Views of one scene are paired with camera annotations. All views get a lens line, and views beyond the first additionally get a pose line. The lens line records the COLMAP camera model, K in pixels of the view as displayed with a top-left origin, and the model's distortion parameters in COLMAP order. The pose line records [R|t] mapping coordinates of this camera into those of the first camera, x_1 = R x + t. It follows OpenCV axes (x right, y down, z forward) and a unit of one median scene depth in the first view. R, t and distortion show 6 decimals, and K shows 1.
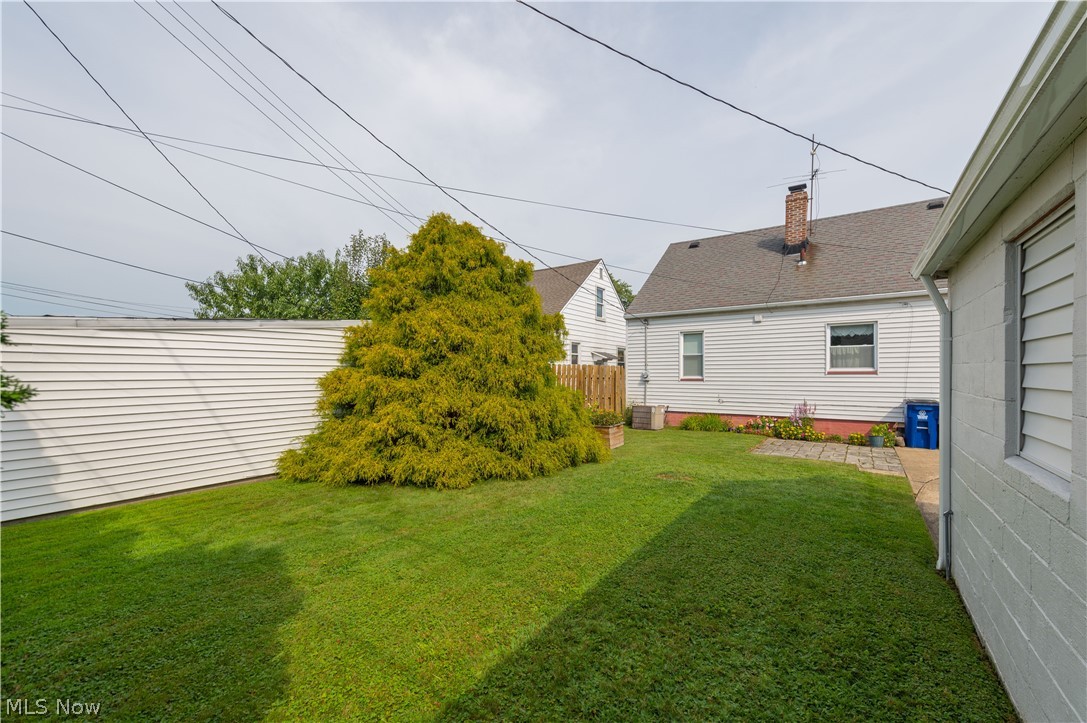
lens RADIAL K [[439.1, 0, 574.5], [0, 439.1, 370.8], [0, 0, 1]] dist [0.013555, -0.003179]
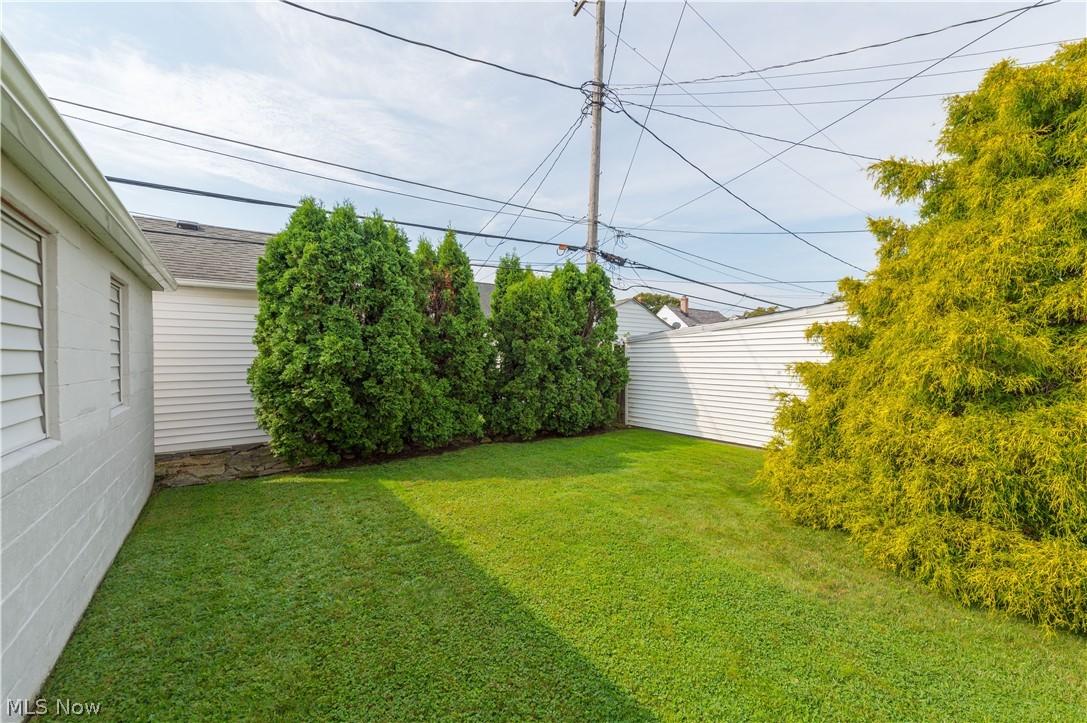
lens RADIAL K [[439.1, 0, 549.3], [0, 439.1, 361.1], [0, 0, 1]] dist [0.013555, -0.003179]
pose [[-0.336798, 0.011124, -0.941511, 0.856194], [-0.000130, 0.999930, 0.011861, -0.000476], [0.941577, 0.004117, -0.336773, 1.339304]]
